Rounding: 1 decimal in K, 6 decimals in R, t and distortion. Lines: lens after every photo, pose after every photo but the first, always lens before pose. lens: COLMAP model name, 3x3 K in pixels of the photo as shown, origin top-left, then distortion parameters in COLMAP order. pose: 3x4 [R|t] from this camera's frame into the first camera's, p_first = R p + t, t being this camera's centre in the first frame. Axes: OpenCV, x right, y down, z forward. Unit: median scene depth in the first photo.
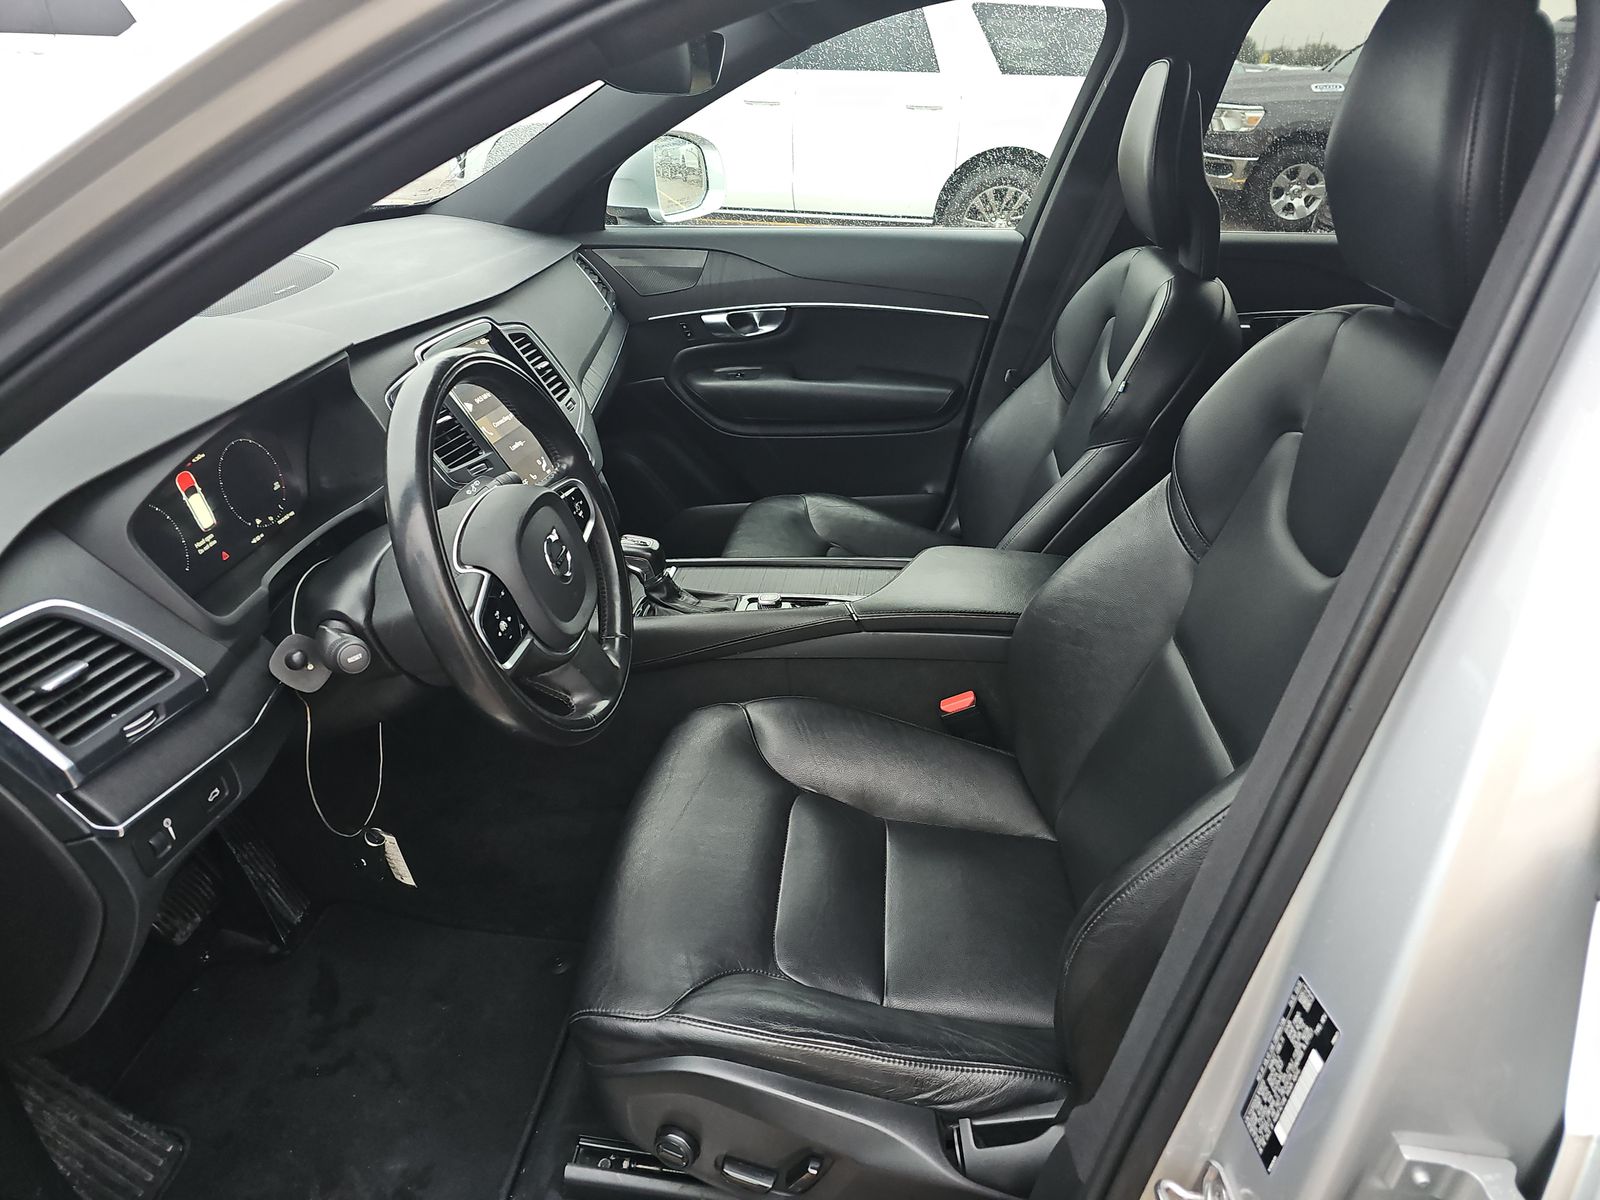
lens RADIAL K [[1053.1, 0, 800.0], [0, 1053.1, 600.0], [0, 0, 1]] dist [0.052155, -0.044180]
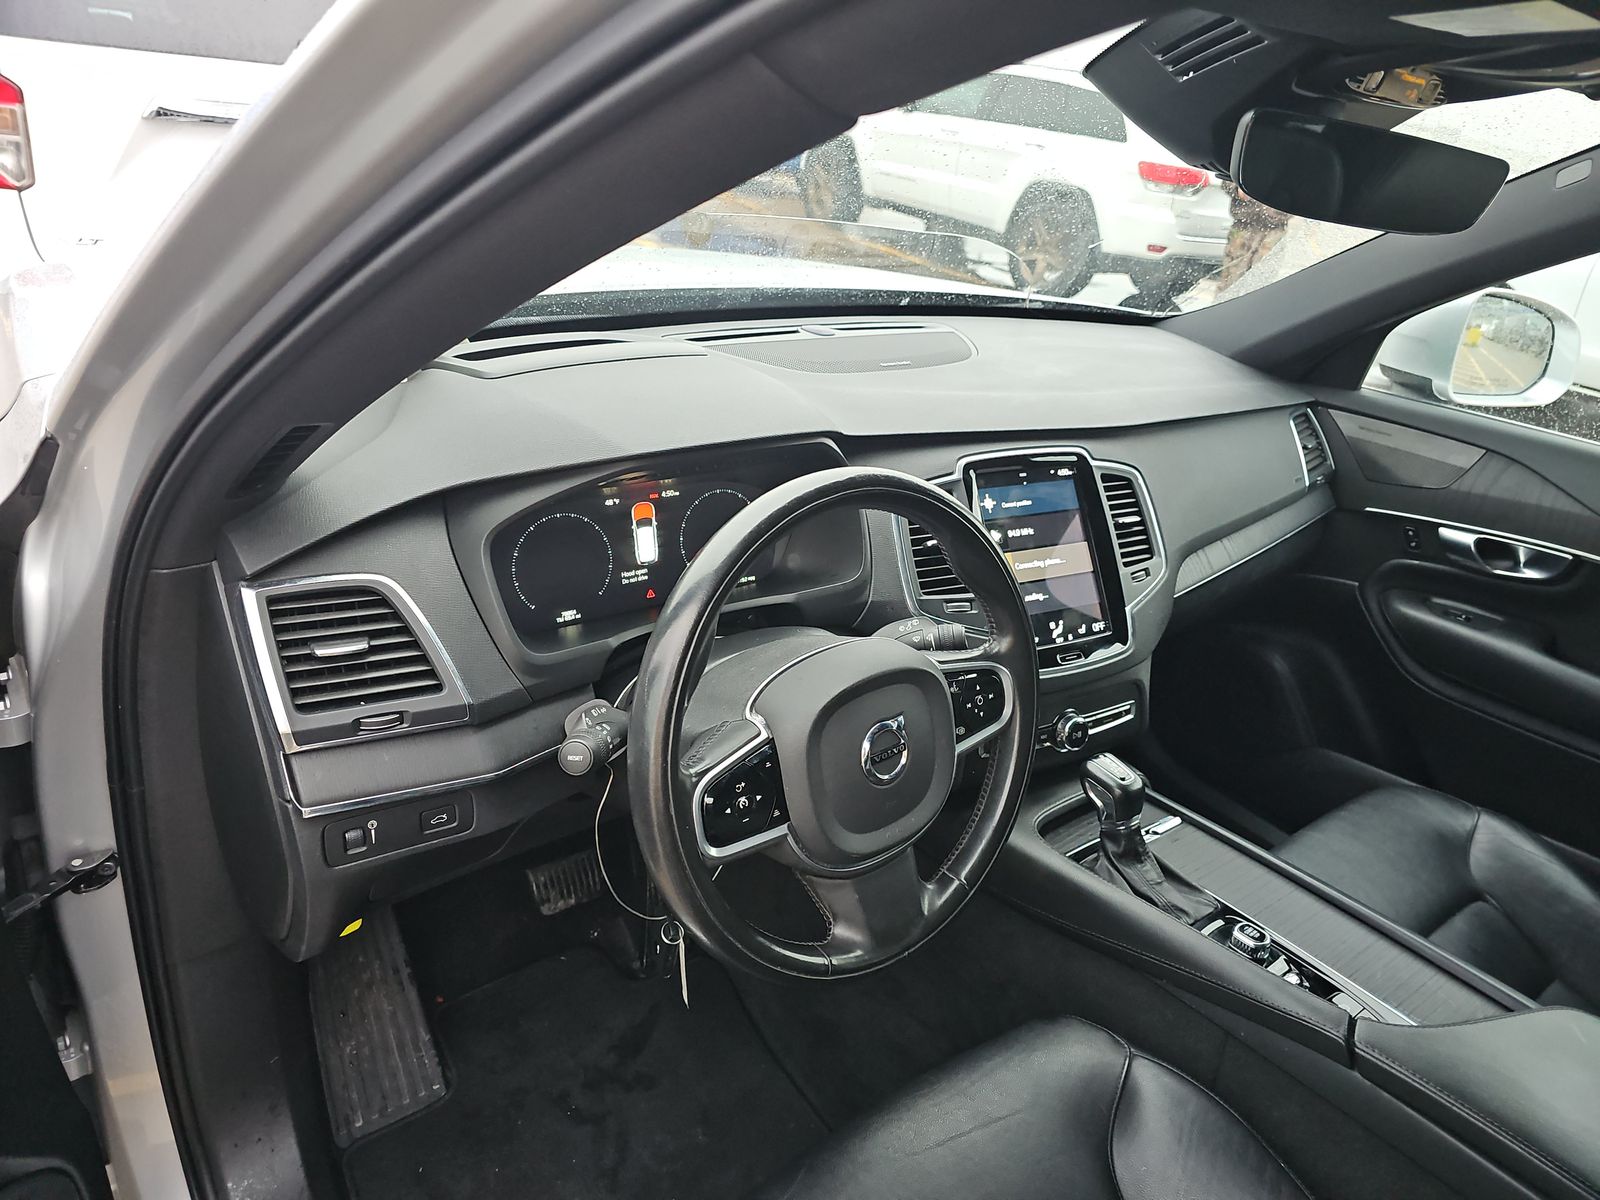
lens RADIAL K [[1074.9, 0, 808.4], [0, 1074.9, 585.9], [0, 0, 1]] dist [0.046708, -0.041376]
pose [[0.699198, 0.361385, -0.616865, 0.085091], [-0.426035, 0.903515, 0.046418, -0.080104], [0.574122, 0.230350, 0.785699, 0.158953]]
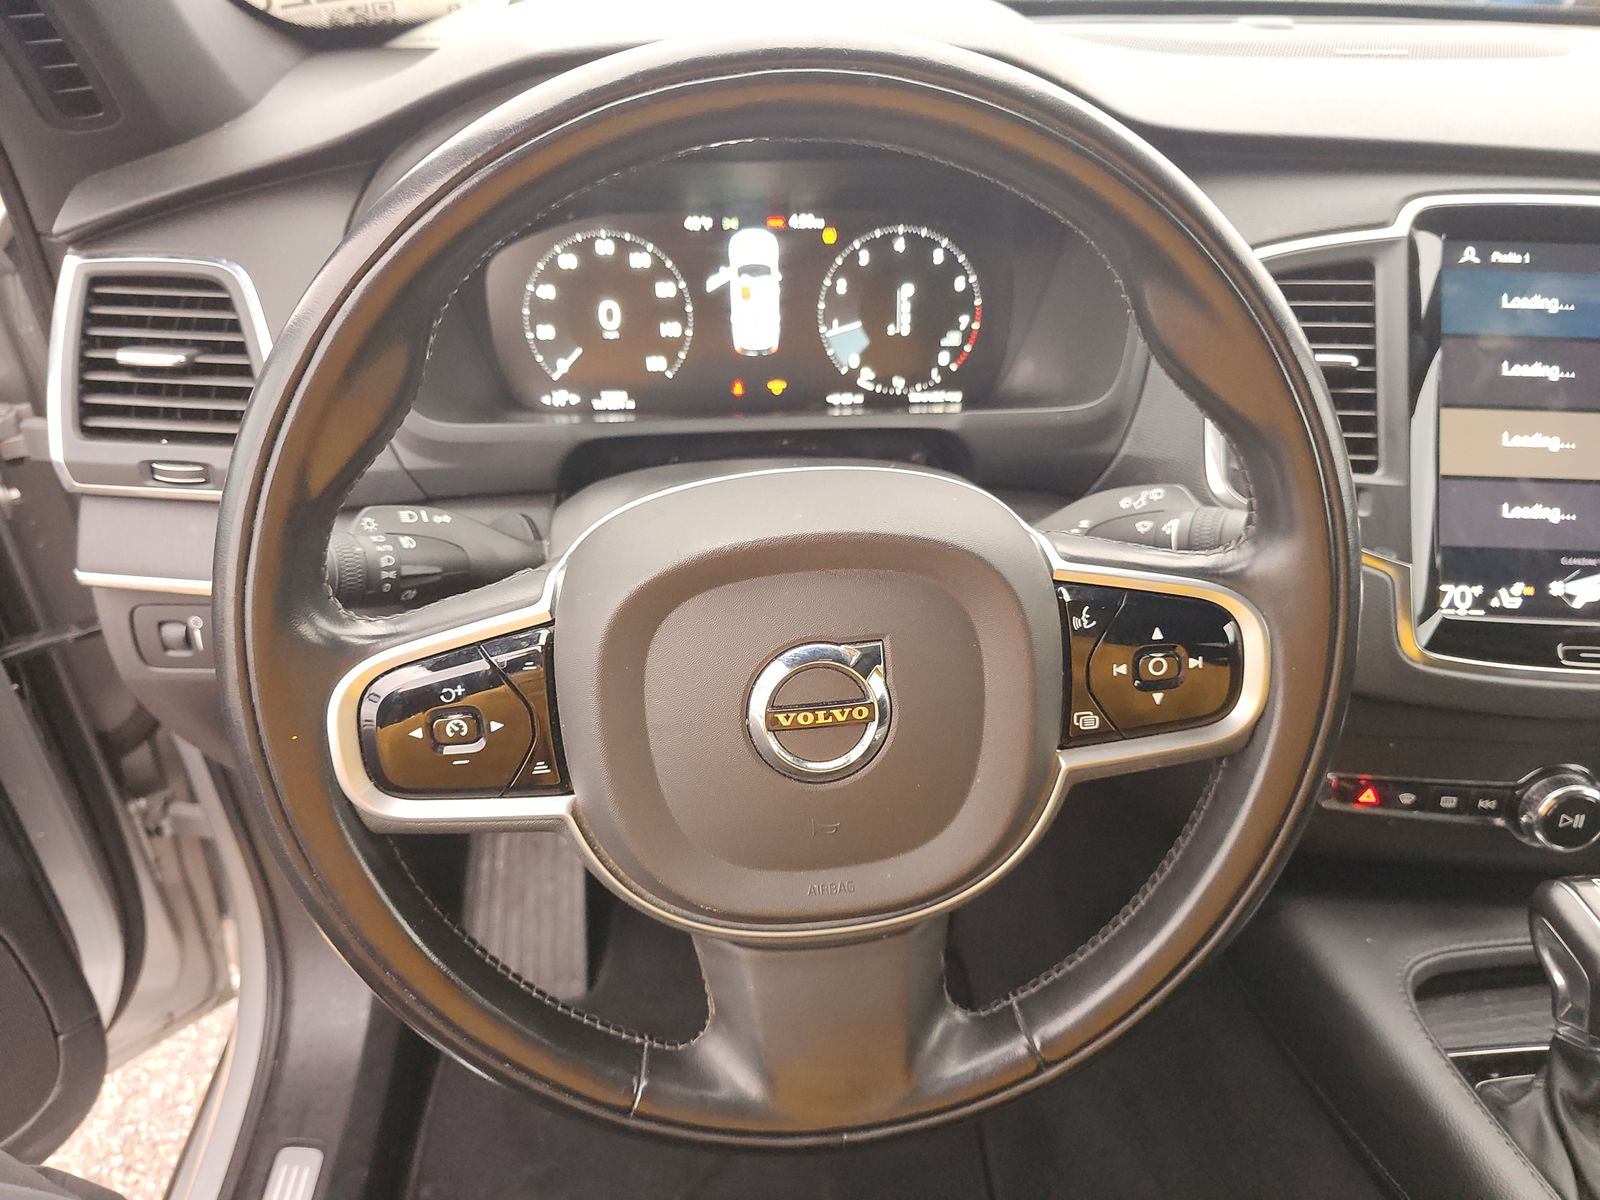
lens RADIAL K [[1160.3, 0, 717.5], [0, 1160.3, 594.4], [0, 0, 1]] dist [-0.001907, -0.006858]
pose [[0.185223, 0.517640, -0.835309, 0.031852], [-0.467372, 0.794130, 0.388485, -0.099103], [0.864439, 0.318444, 0.389022, 0.392024]]
